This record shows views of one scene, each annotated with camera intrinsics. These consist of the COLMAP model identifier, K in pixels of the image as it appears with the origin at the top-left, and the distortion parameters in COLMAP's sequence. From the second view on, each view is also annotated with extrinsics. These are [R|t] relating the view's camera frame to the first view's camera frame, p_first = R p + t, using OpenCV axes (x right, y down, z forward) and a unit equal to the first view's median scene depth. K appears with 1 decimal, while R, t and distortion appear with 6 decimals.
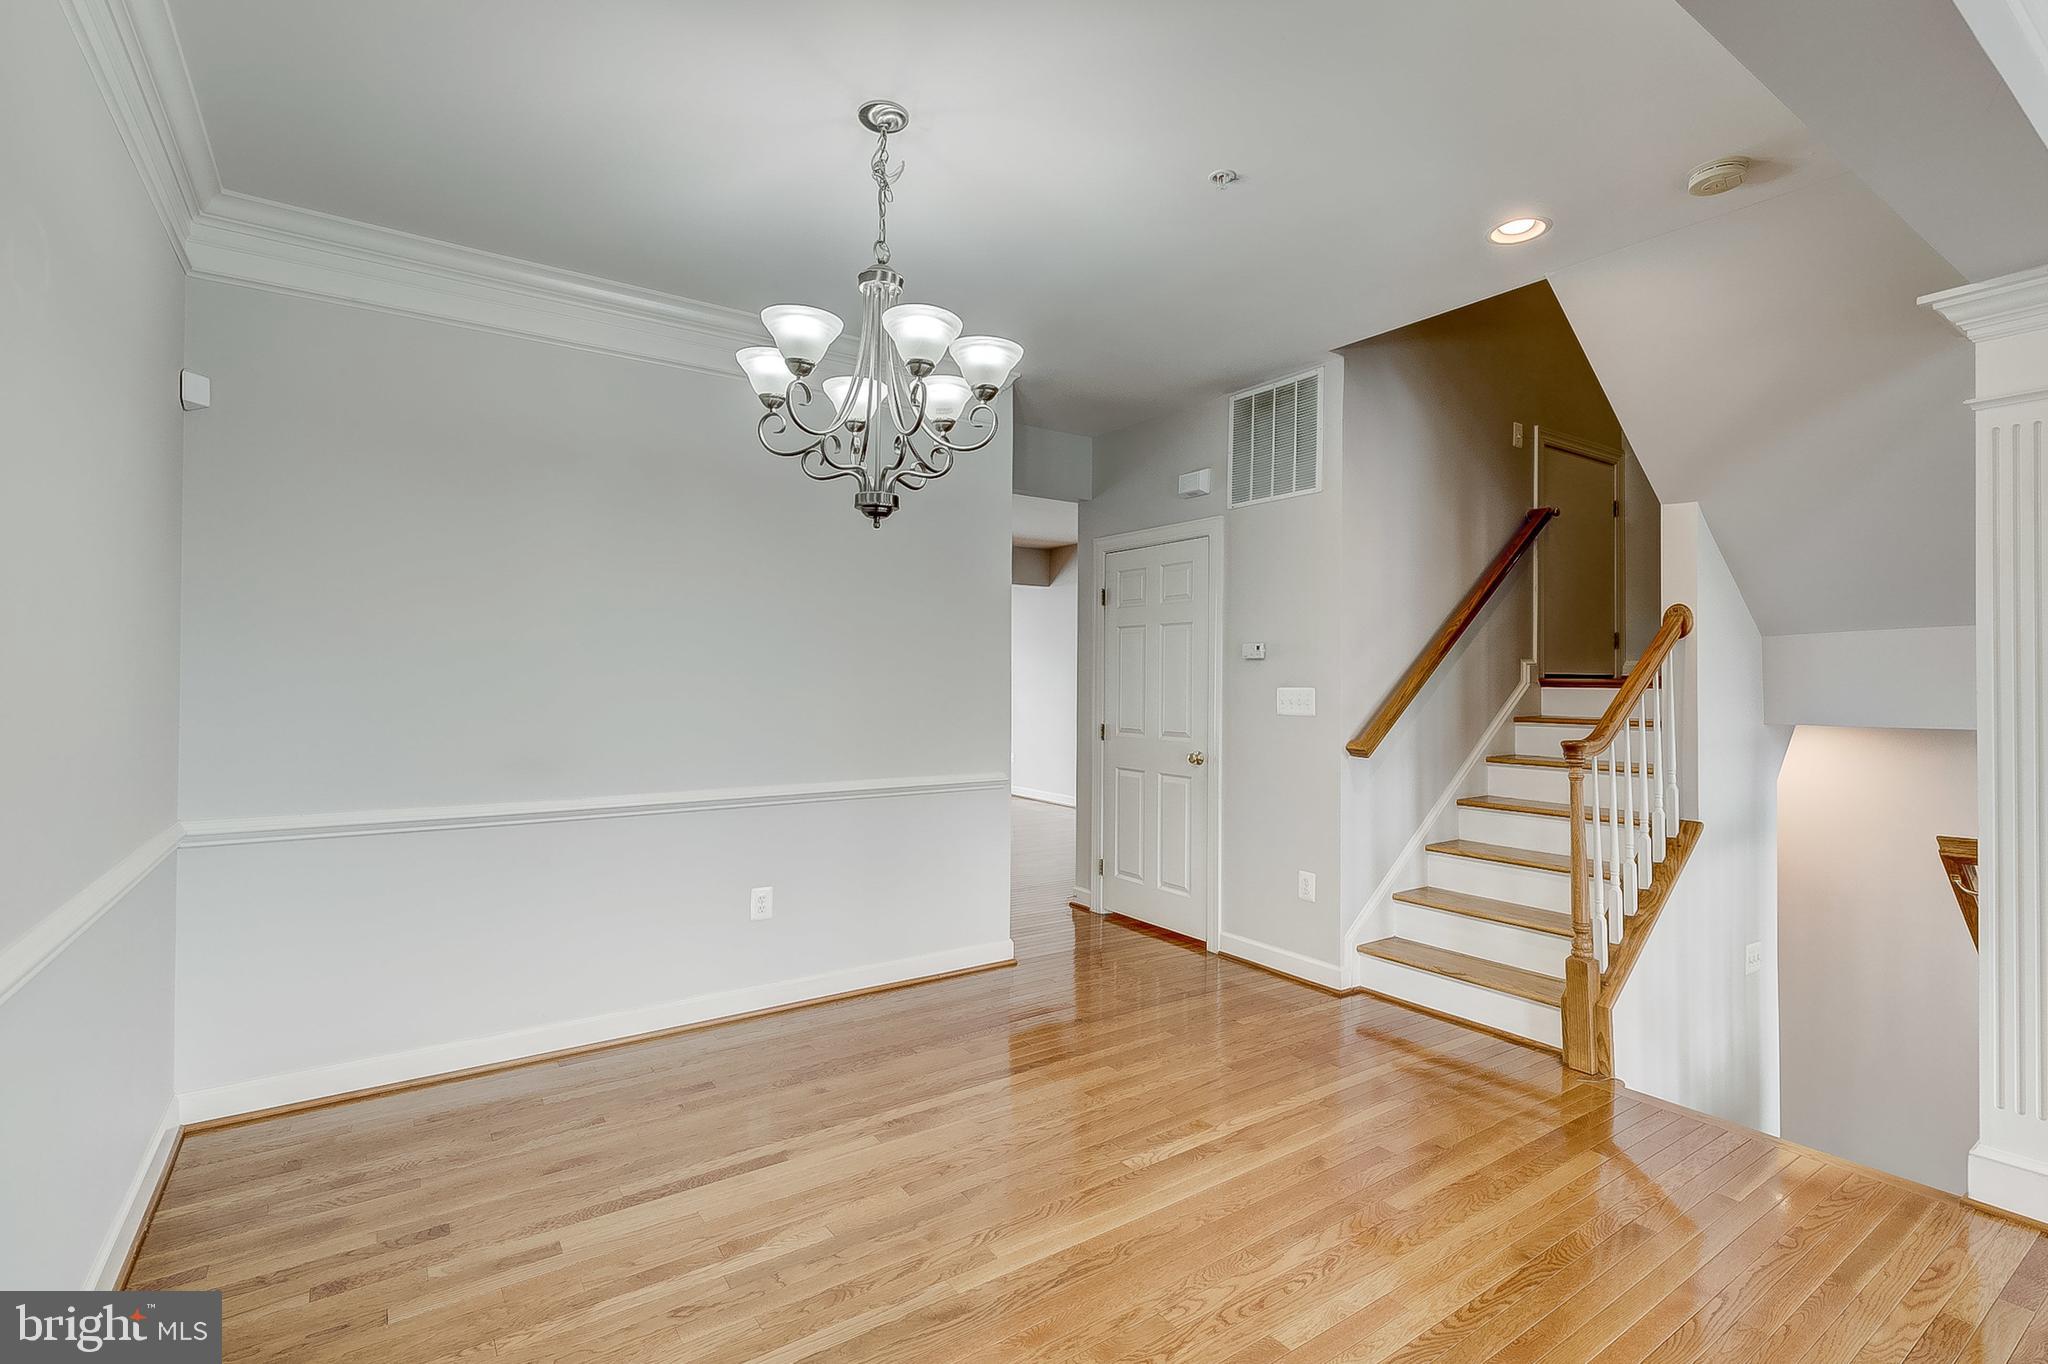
lens RADIAL K [[925.6, 0, 1000.2], [0, 925.6, 667.8], [0, 0, 1]] dist [0.013592, -0.001361]
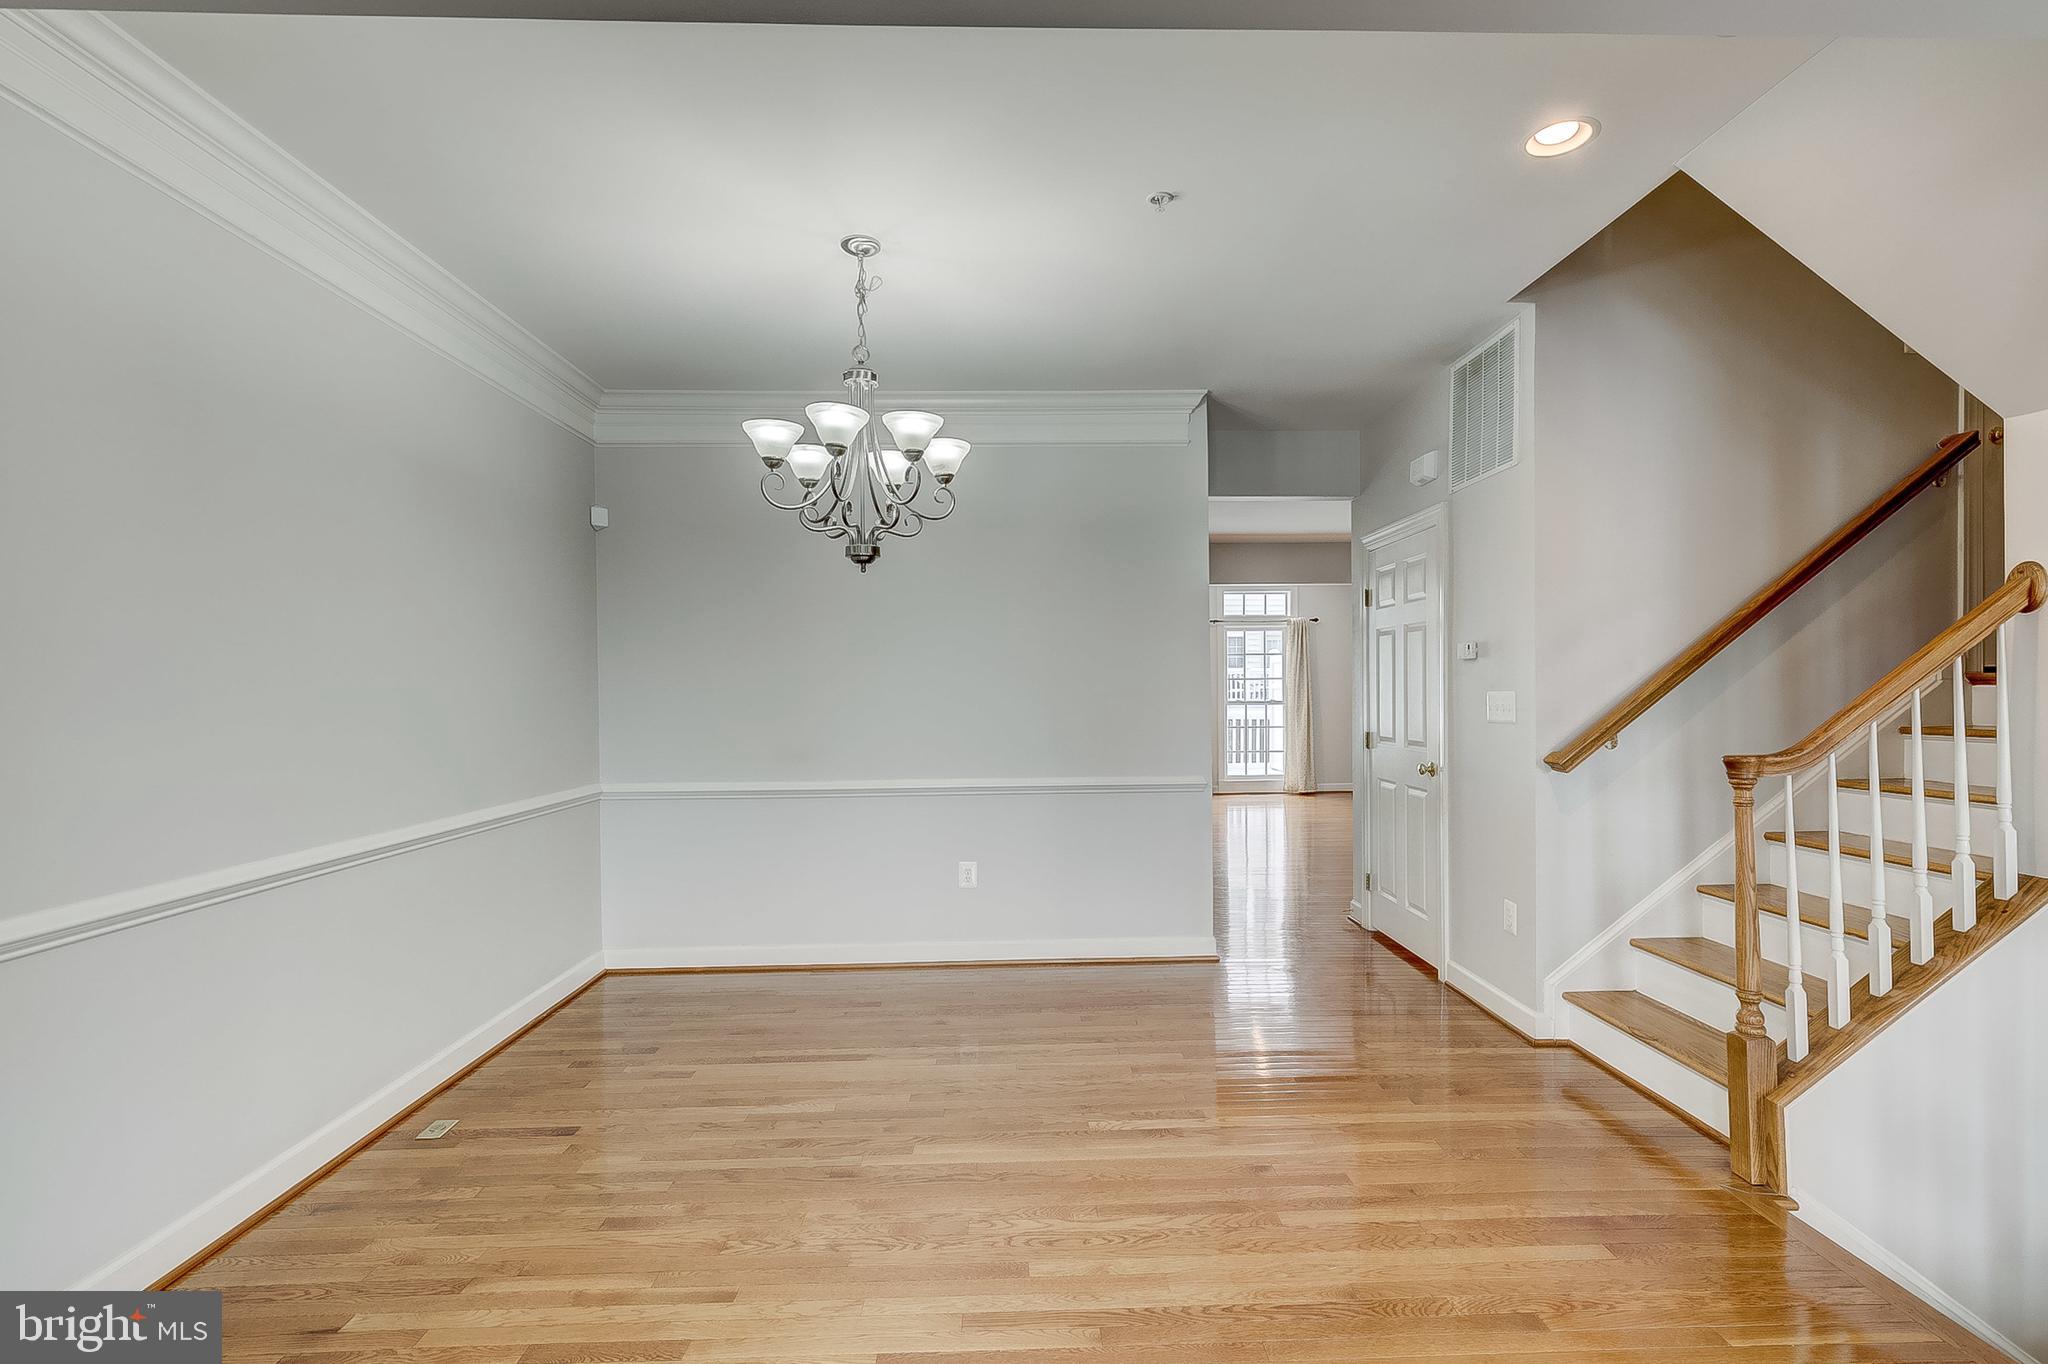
lens RADIAL K [[925.6, 0, 1051.3], [0, 925.6, 694.3], [0, 0, 1]] dist [0.013592, -0.001361]
pose [[0.848146, -0.012198, -0.529623, 0.555885], [0.022666, 0.999655, 0.013273, 0.004176], [0.529278, -0.023262, 0.848129, 0.038274]]
